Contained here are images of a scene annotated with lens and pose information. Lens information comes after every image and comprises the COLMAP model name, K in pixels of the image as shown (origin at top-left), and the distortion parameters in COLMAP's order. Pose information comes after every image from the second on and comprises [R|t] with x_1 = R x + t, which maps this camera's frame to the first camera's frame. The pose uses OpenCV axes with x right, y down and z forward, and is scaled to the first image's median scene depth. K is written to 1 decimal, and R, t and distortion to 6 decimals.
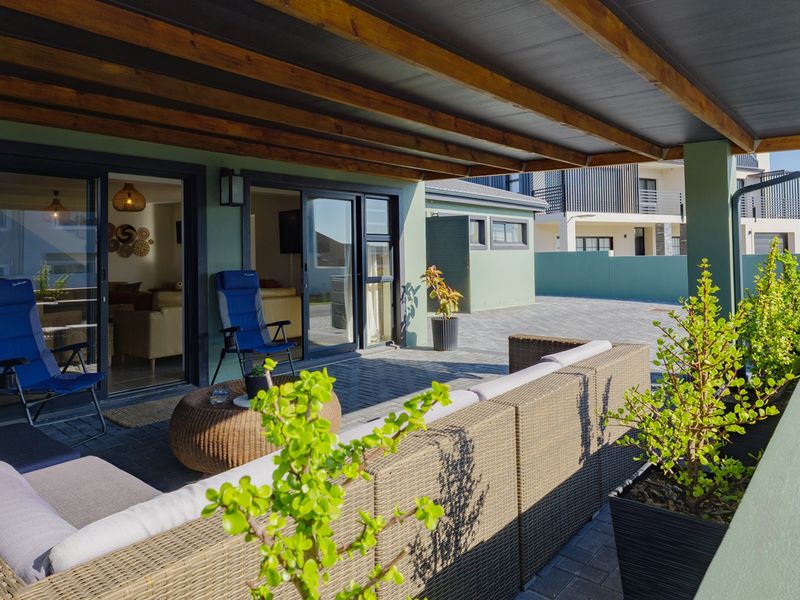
lens RADIAL K [[566.8, 0, 407.1], [0, 566.8, 244.7], [0, 0, 1]] dist [0.002473, -0.000140]
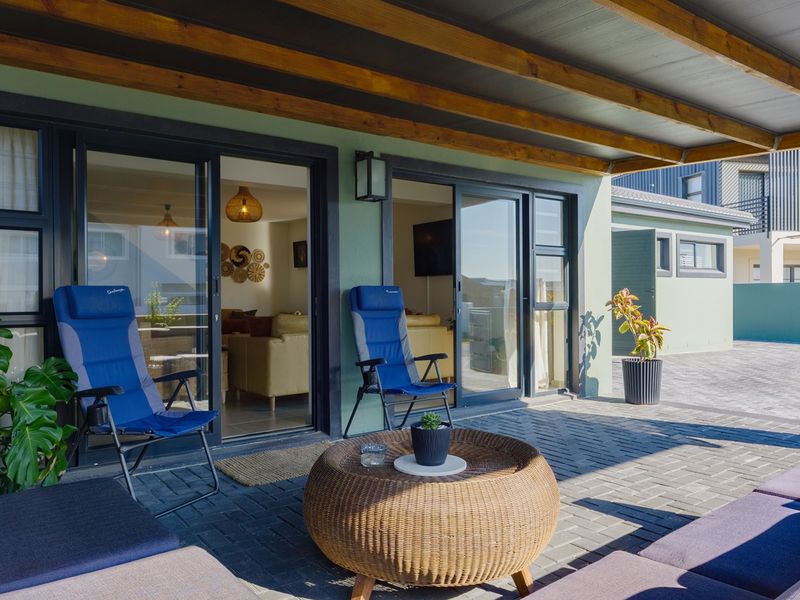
lens RADIAL K [[637.8, 0, 393.6], [0, 637.8, 299.1], [0, 0, 1]] dist [0.013972, -0.010308]
pose [[0.975308, 0.009875, -0.220628, -0.073015], [-0.003639, 0.999583, 0.028652, 0.031712], [0.220819, -0.027142, 0.974937, 0.140866]]
